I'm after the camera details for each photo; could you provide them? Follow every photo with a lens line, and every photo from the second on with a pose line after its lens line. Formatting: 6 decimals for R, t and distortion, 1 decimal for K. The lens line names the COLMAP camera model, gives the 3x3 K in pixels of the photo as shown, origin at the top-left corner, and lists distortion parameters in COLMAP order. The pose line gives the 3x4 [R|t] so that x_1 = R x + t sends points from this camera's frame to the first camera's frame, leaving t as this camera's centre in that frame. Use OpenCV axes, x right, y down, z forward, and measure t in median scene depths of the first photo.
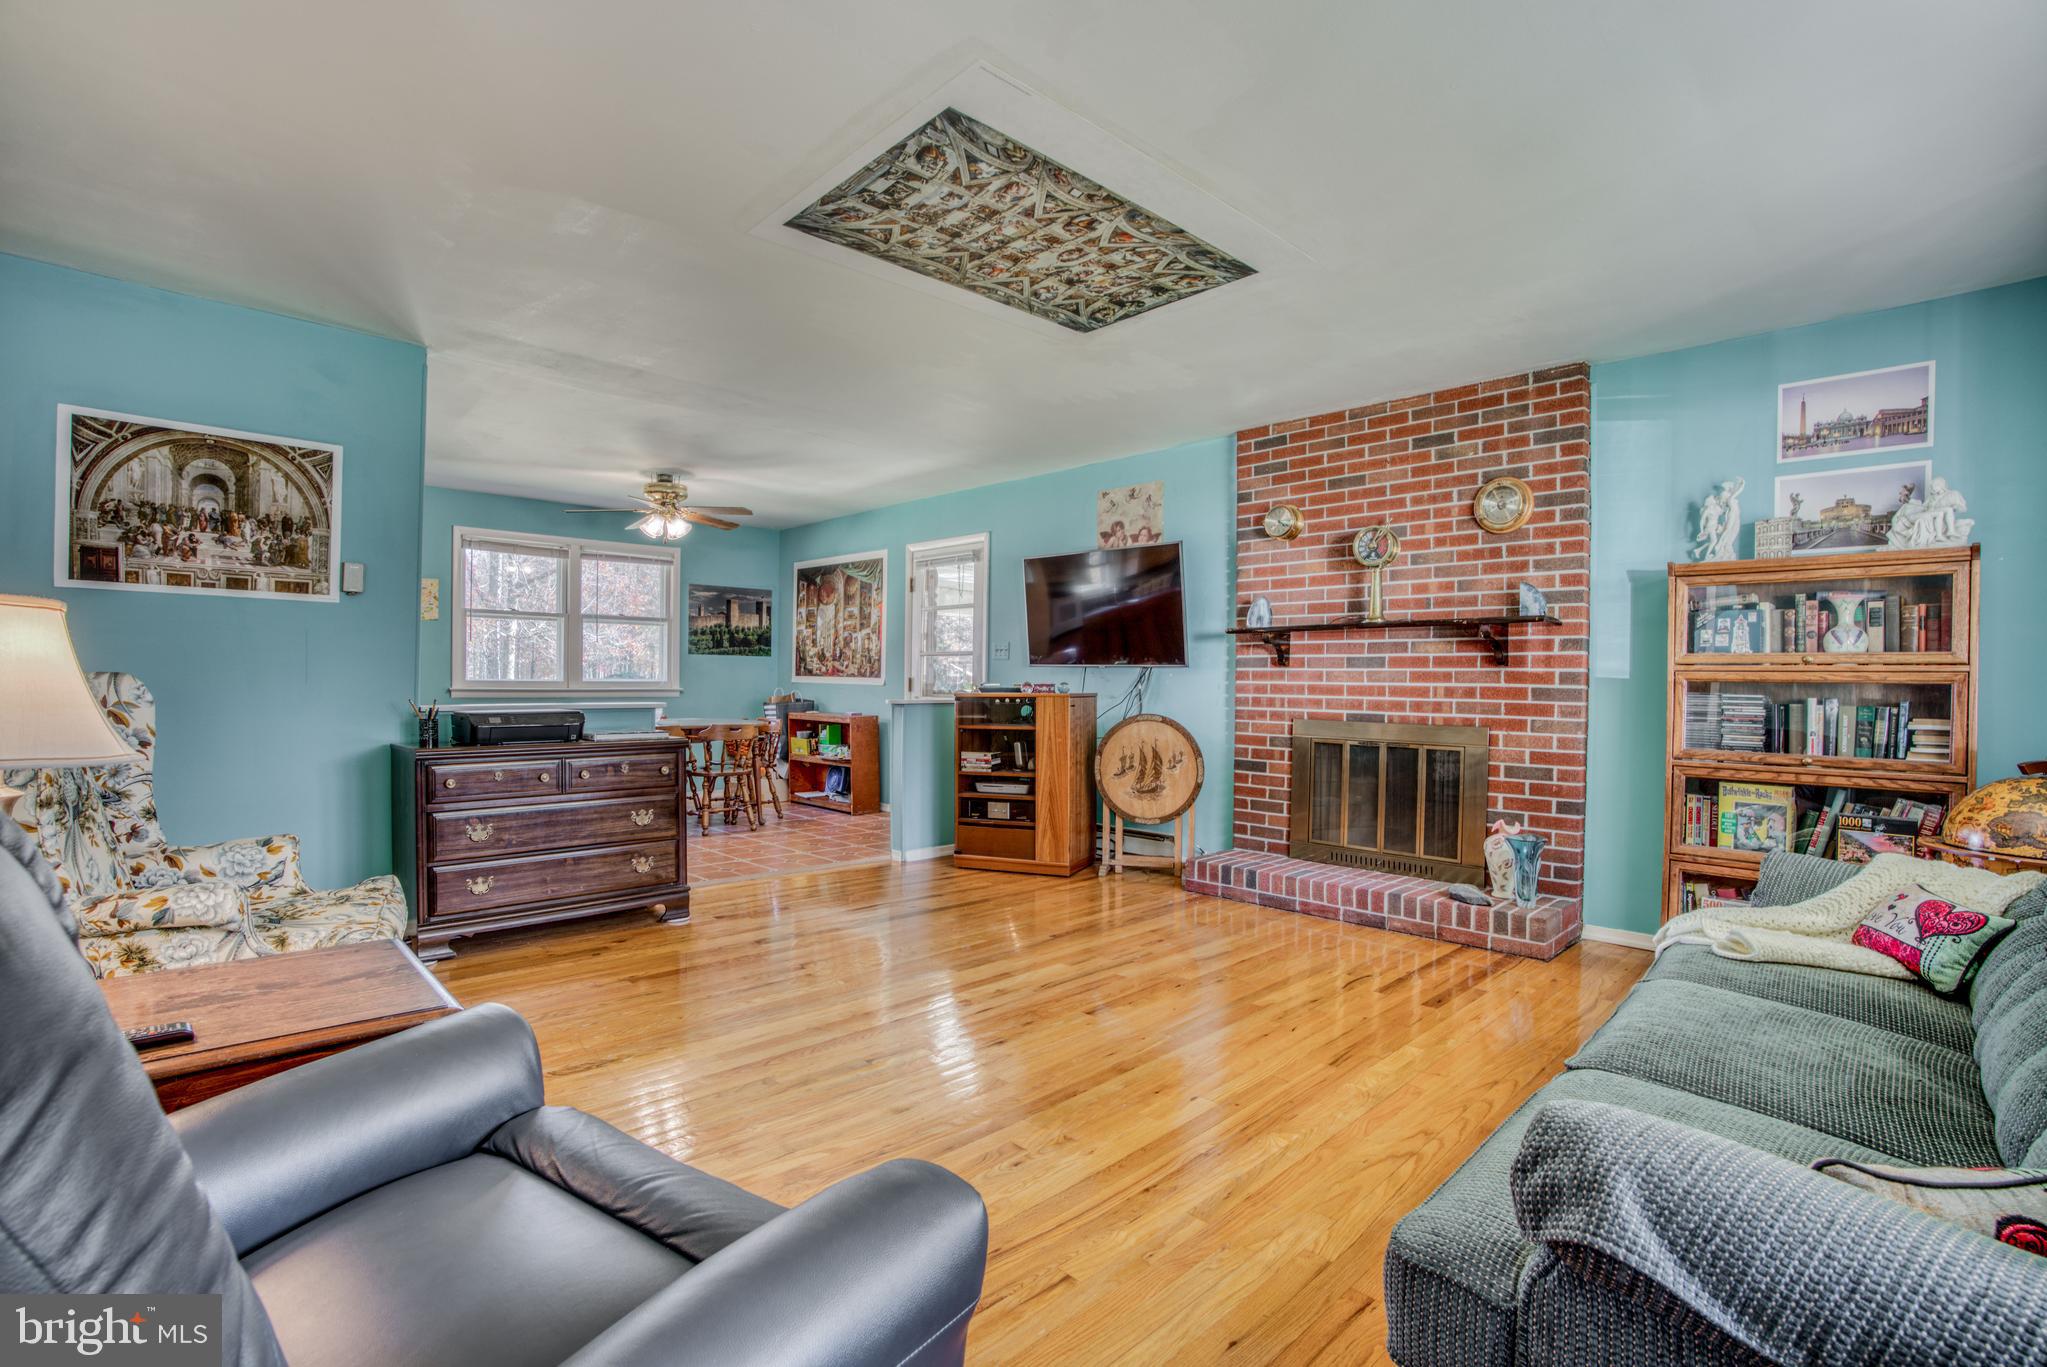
lens RADIAL K [[945.2, 0, 989.4], [0, 945.2, 685.4], [0, 0, 1]] dist [-0.061521, 0.017066]
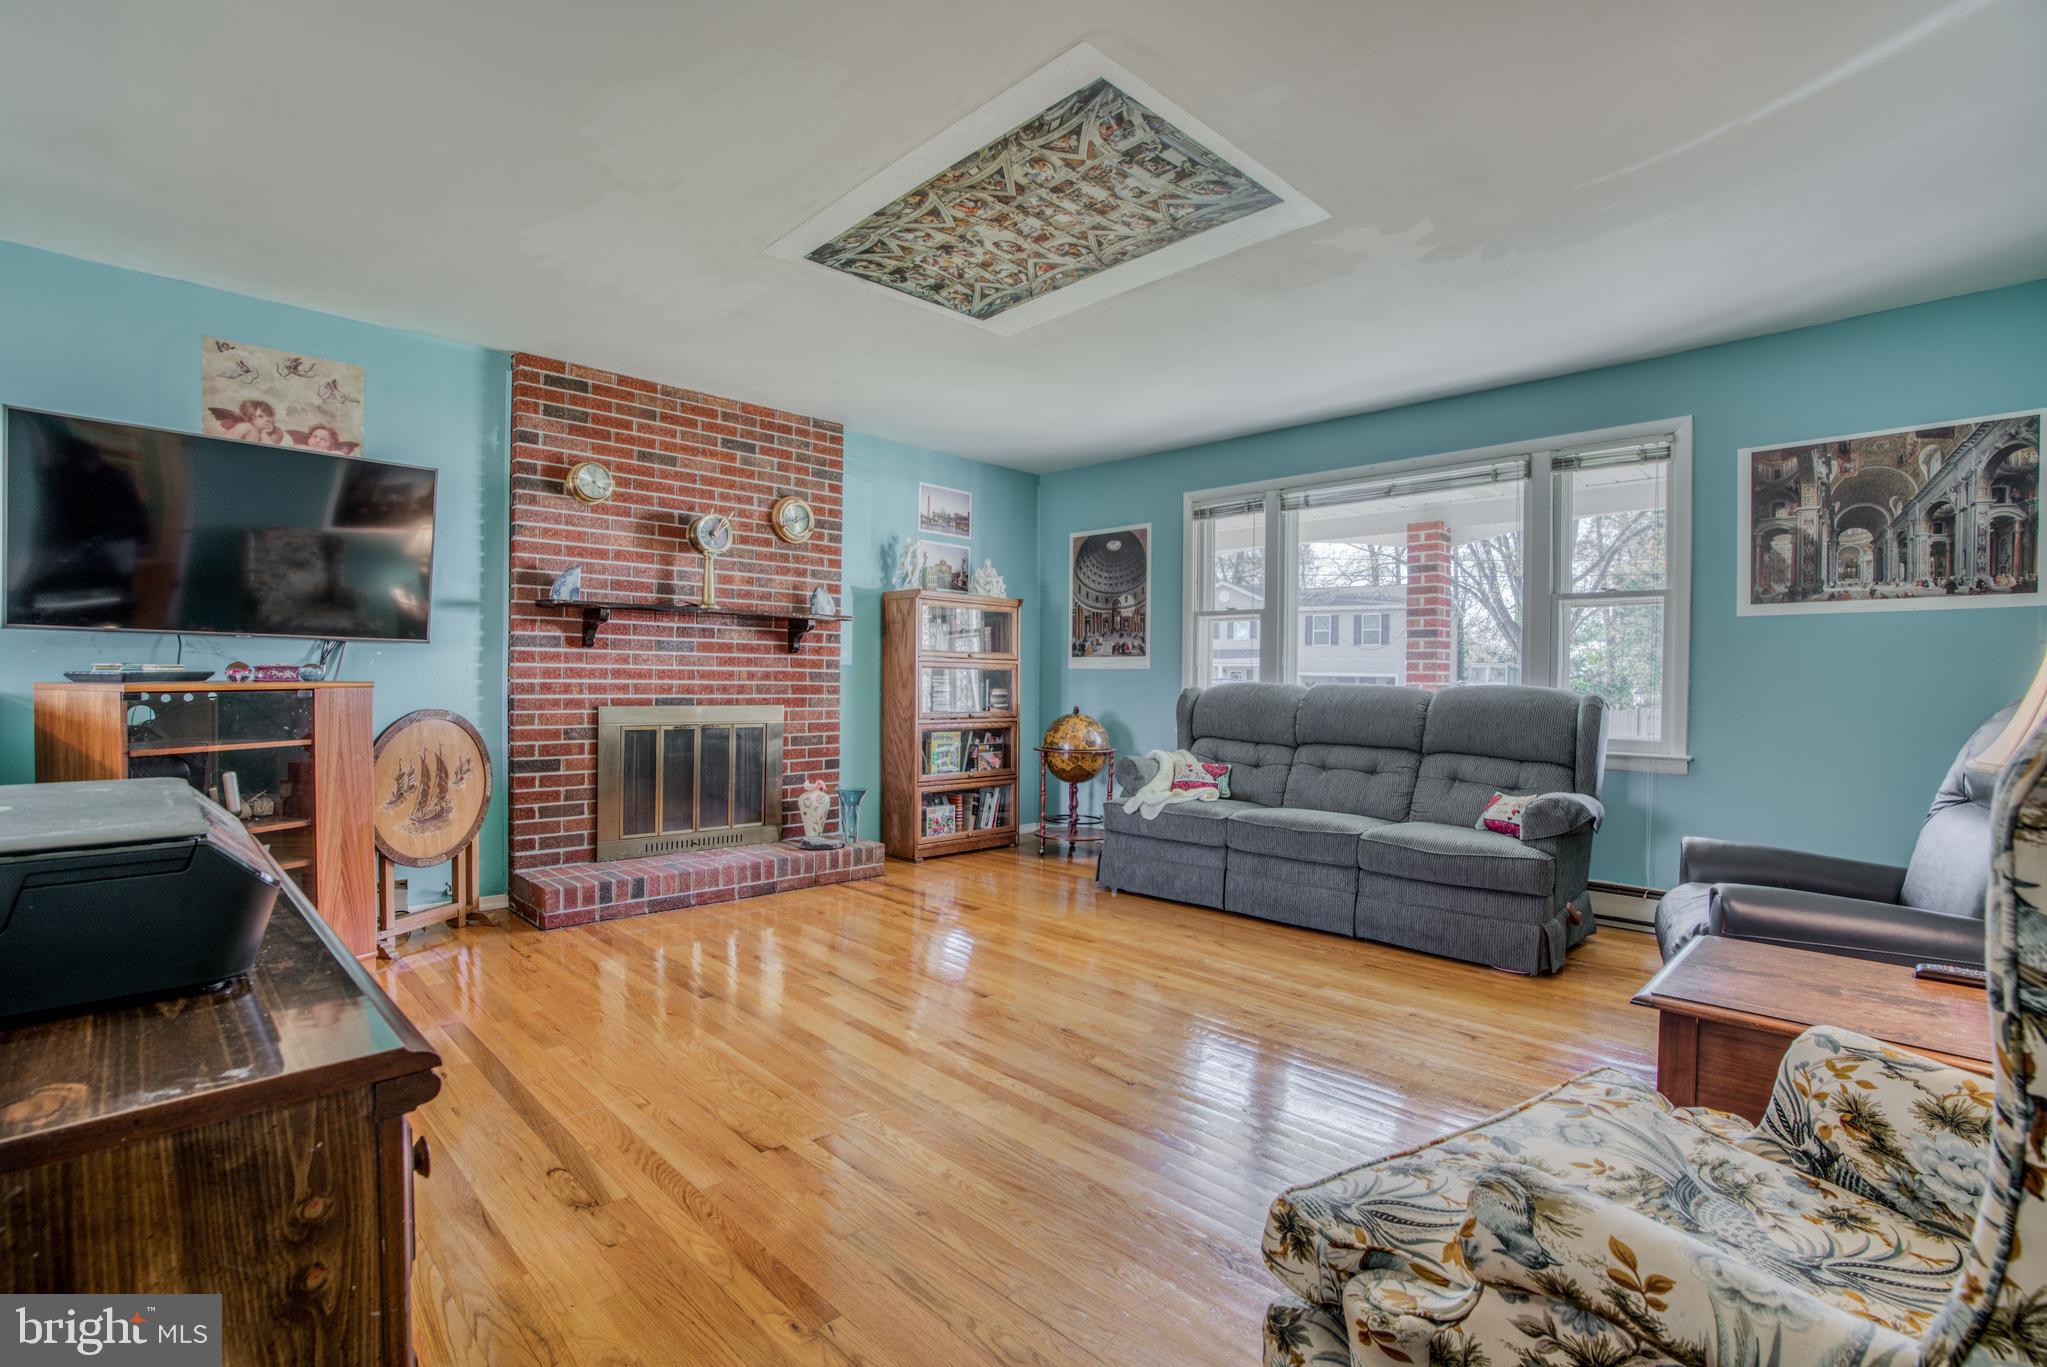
lens RADIAL K [[945.2, 0, 1015.9], [0, 945.2, 685.6], [0, 0, 1]] dist [-0.061521, 0.017066]
pose [[-0.028121, -0.019832, 0.999408, -0.556201], [-0.009597, 0.999762, 0.019569, -0.005137], [-0.999558, -0.009041, -0.028305, 0.610707]]
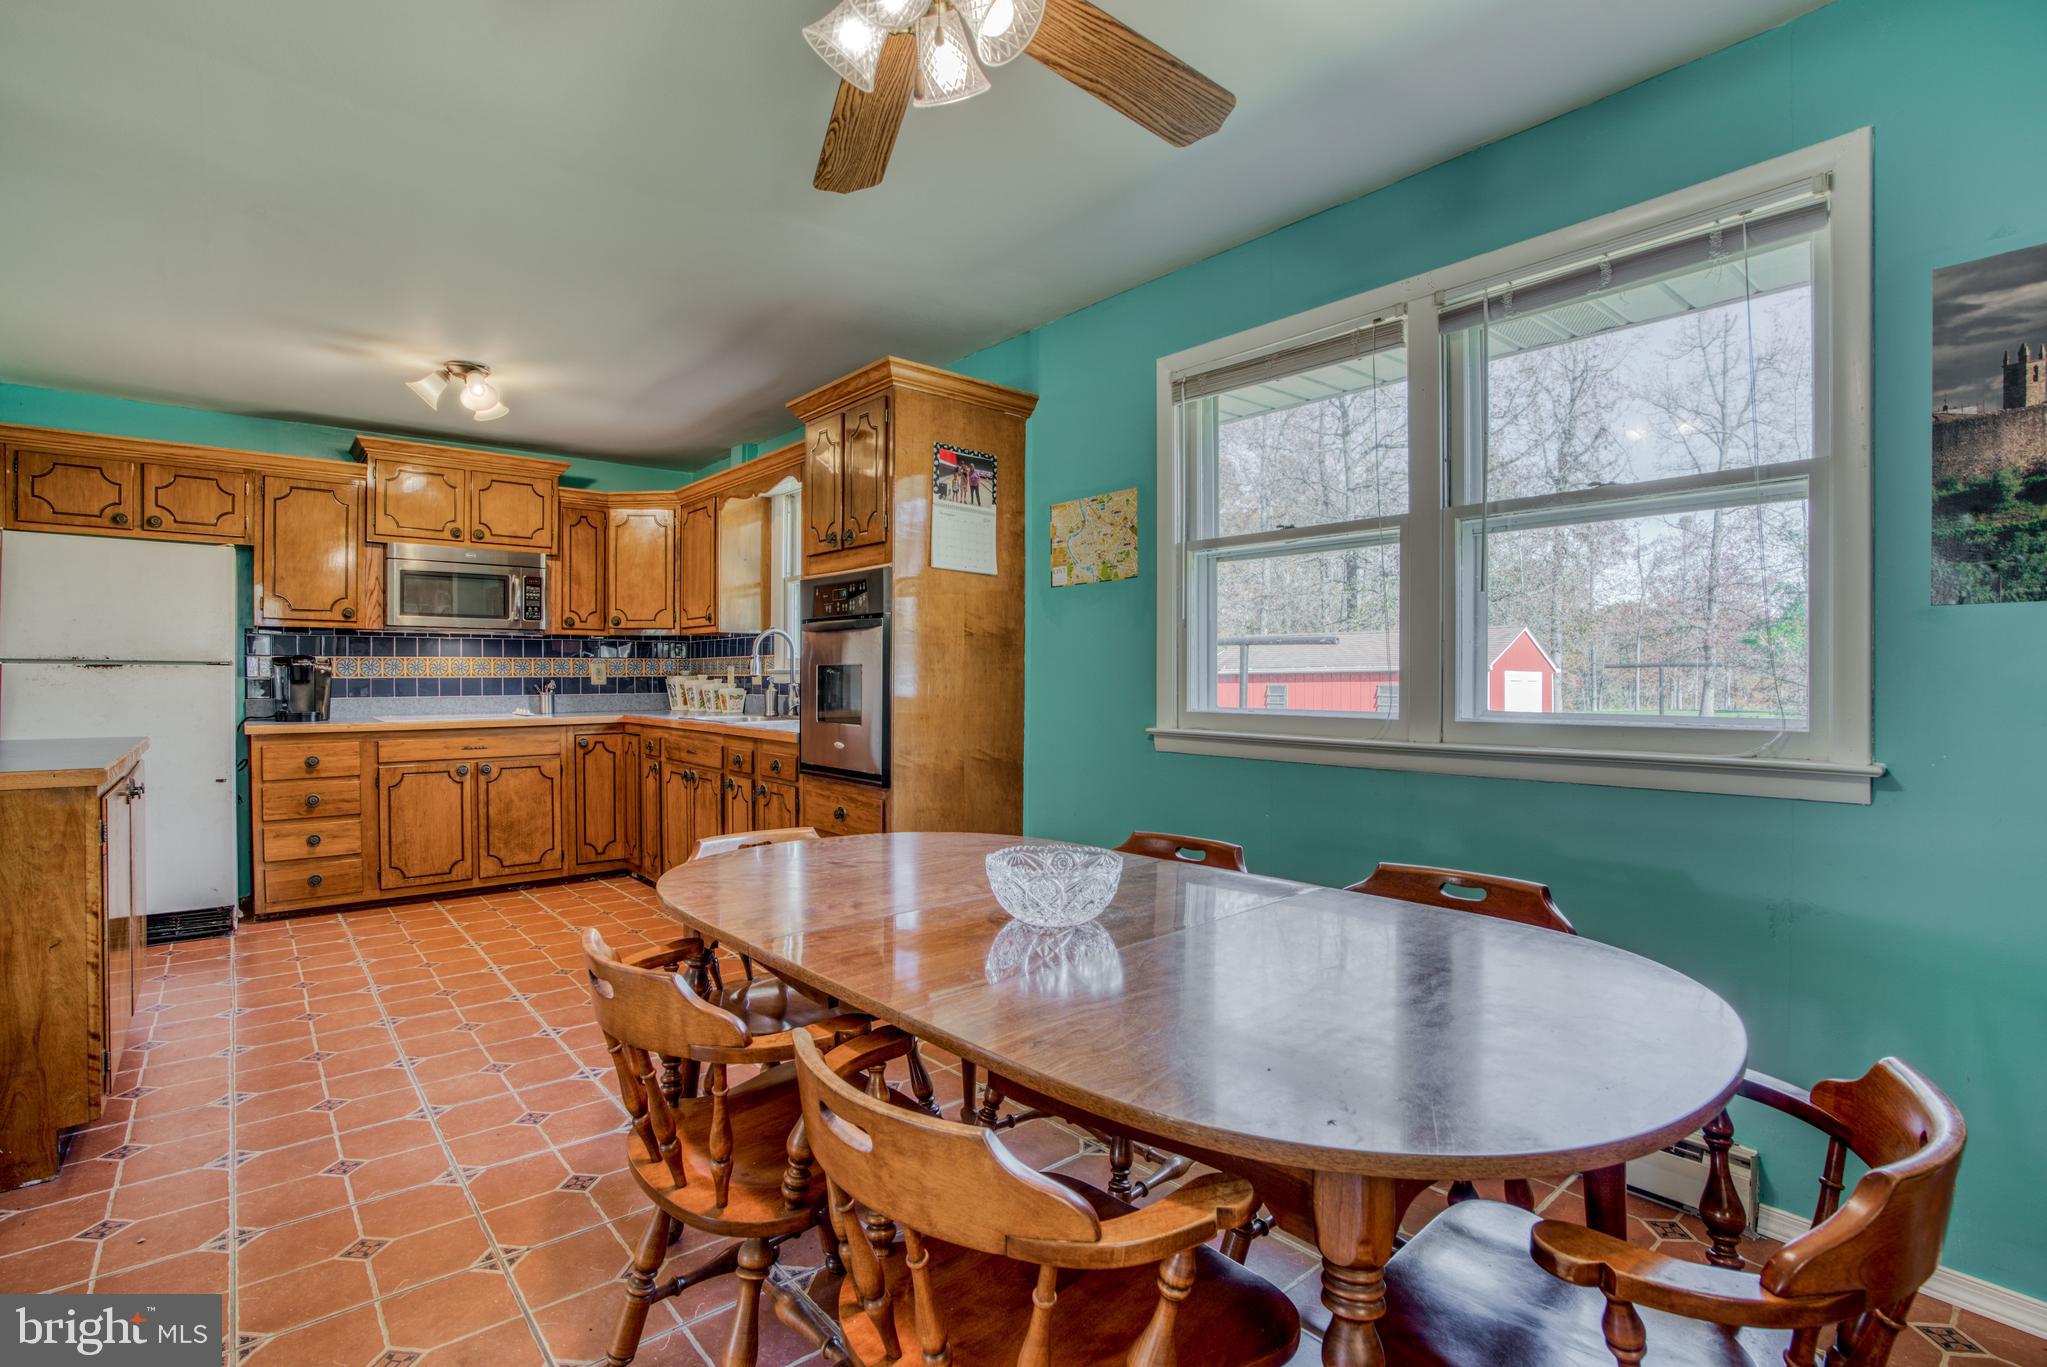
lens RADIAL K [[945.2, 0, 998.5], [0, 945.2, 689.0], [0, 0, 1]] dist [-0.061521, 0.017066]
pose [[-0.047593, 0.000104, -0.998867, -0.178940], [-0.008288, 0.999966, 0.000499, -0.021341], [0.998832, 0.008302, -0.047590, 1.307327]]
